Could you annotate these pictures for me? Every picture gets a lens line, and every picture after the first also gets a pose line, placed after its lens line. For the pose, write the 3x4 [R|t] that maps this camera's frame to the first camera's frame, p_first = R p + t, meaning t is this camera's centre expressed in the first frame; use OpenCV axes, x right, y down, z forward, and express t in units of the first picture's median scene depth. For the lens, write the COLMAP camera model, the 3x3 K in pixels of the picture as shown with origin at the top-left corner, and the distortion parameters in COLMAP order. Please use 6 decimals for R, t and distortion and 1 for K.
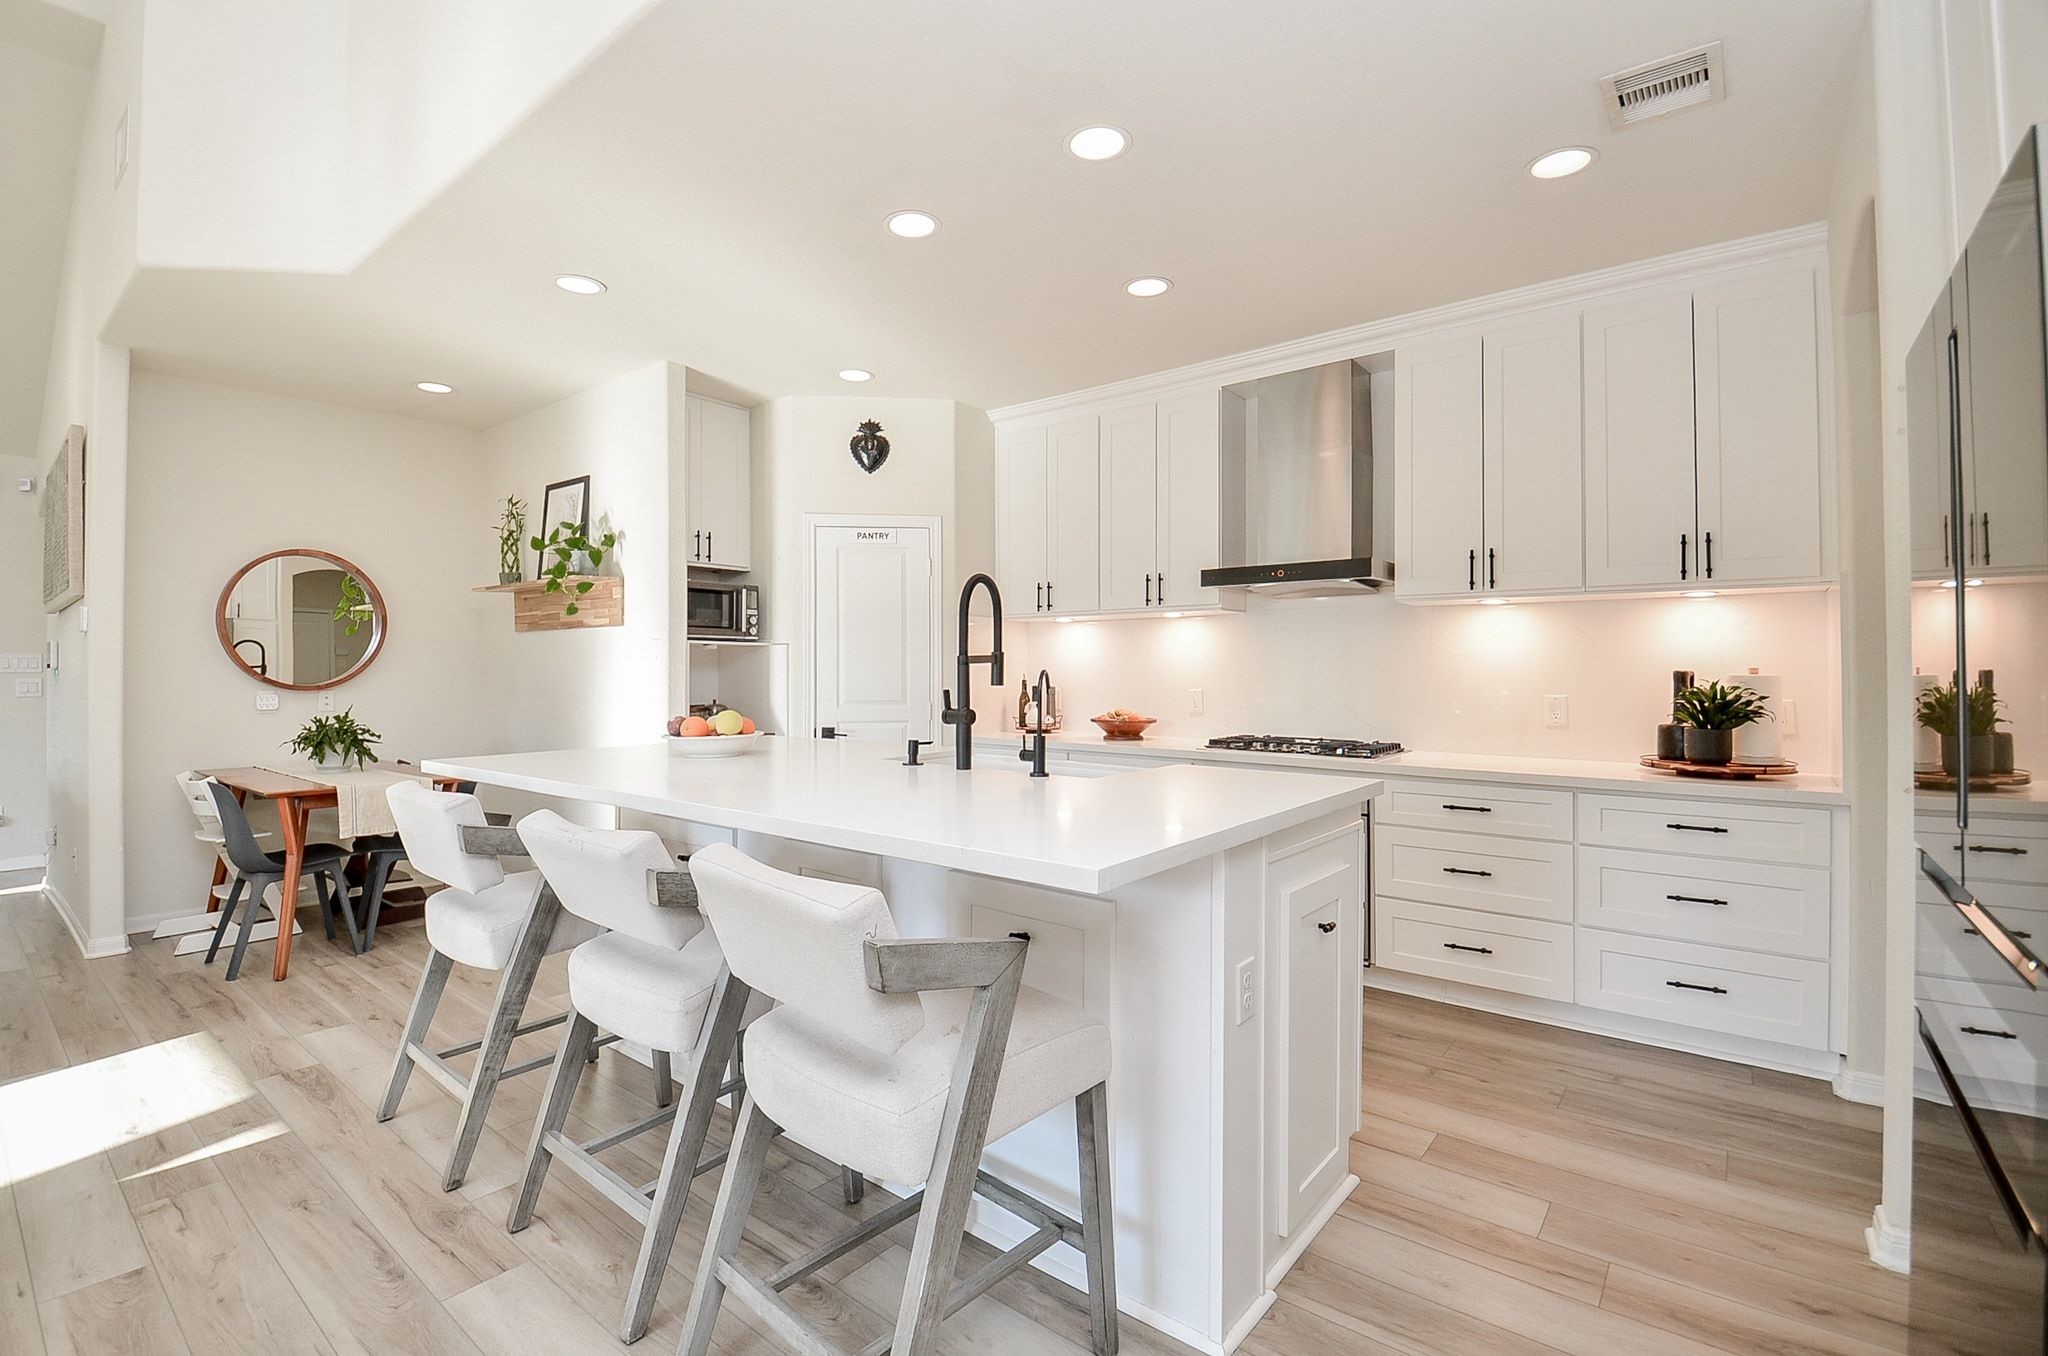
lens RADIAL K [[906.8, 0, 1021.8], [0, 906.8, 663.1], [0, 0, 1]] dist [0.001904, 0.000085]
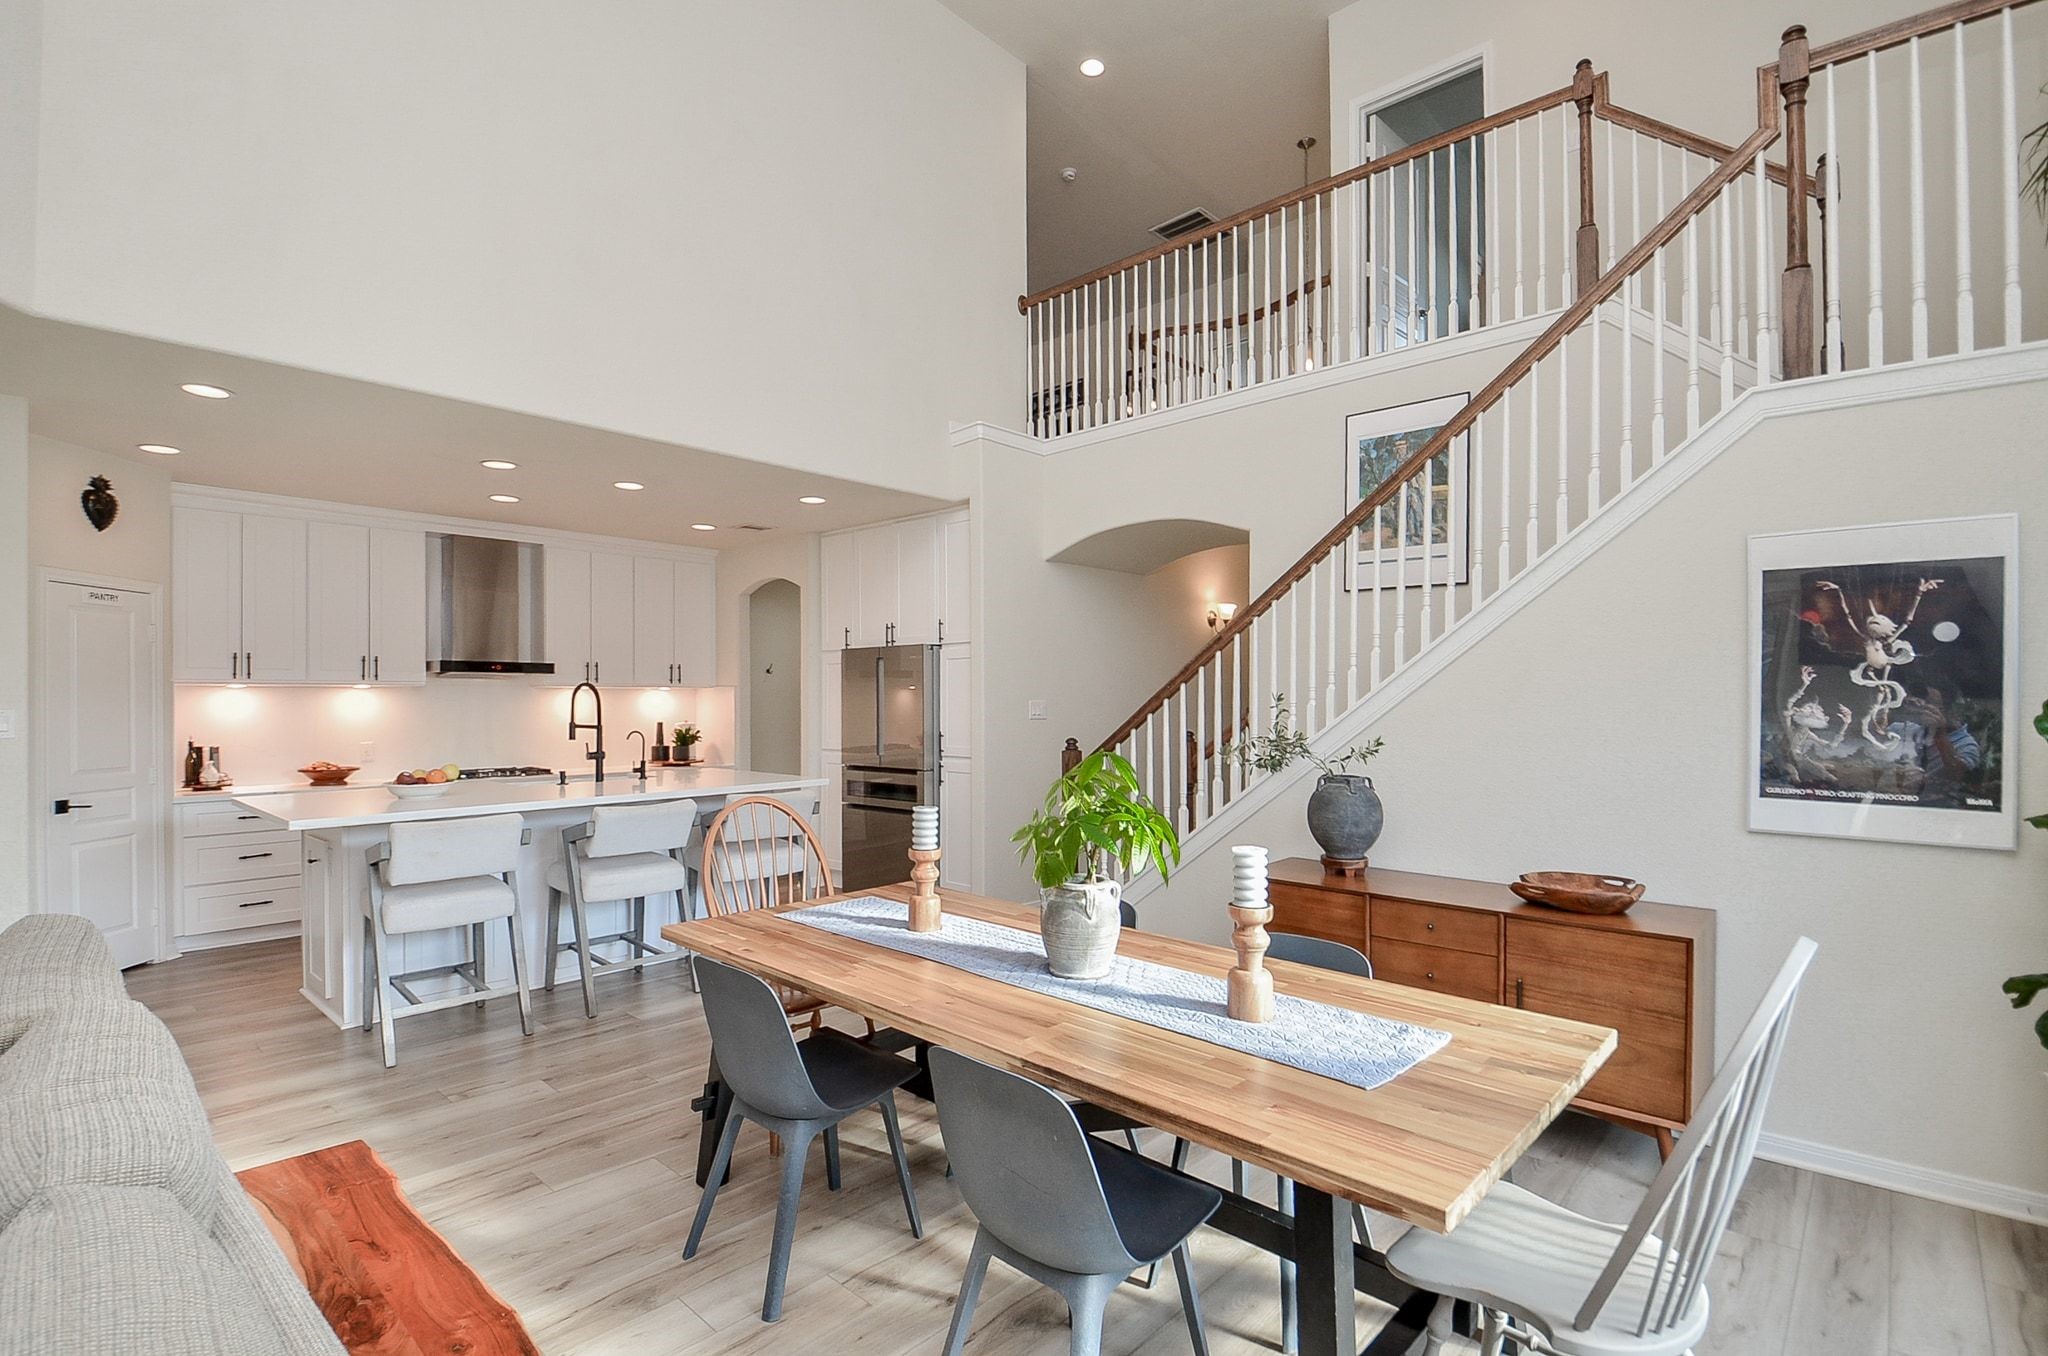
lens RADIAL K [[942.1, 0, 1022.8], [0, 942.1, 698.7], [0, 0, 1]] dist [0.000567, 0.000014]
pose [[0.066617, 0.001579, 0.997777, -1.100217], [-0.004096, 0.999991, -0.001309, -0.035286], [-0.997770, -0.004000, 0.066622, -0.038484]]
